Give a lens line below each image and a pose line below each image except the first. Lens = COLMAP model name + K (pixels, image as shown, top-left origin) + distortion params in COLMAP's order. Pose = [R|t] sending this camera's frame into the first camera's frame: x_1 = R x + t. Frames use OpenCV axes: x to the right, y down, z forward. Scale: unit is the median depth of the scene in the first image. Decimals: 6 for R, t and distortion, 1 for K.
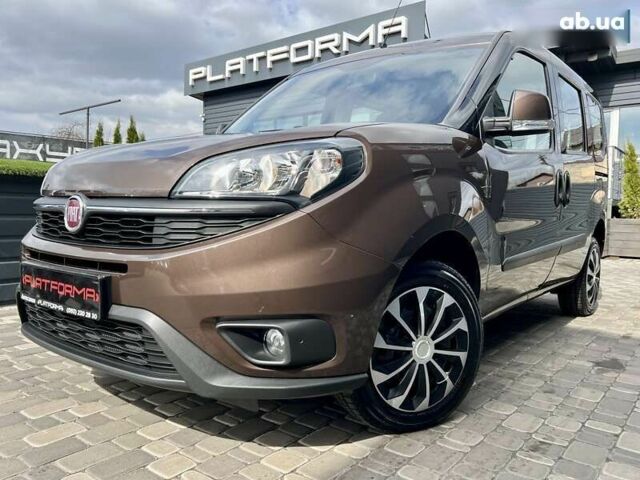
lens RADIAL K [[516.8, 0, 320.5], [0, 516.8, 201.6], [0, 0, 1]] dist [0.004806, -0.003885]
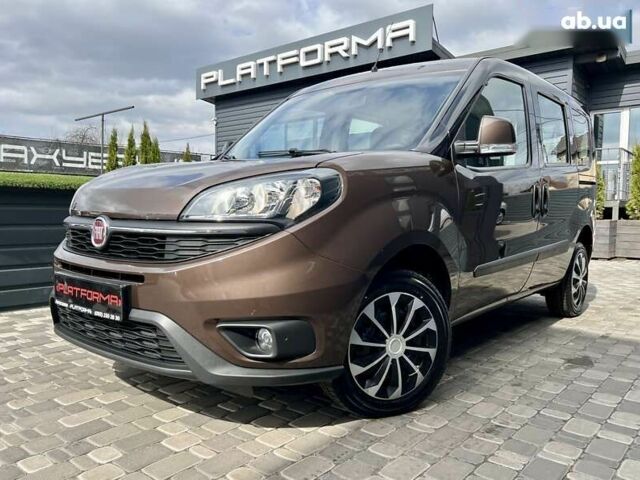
lens RADIAL K [[516.8, 0, 320.5], [0, 516.8, 201.6], [0, 0, 1]] dist [0.004806, -0.003885]
pose [[0.999704, -0.006510, -0.023458, 0.057961], [0.006467, 0.999977, -0.001913, -0.038892], [0.023469, 0.001761, 0.999723, -0.169254]]
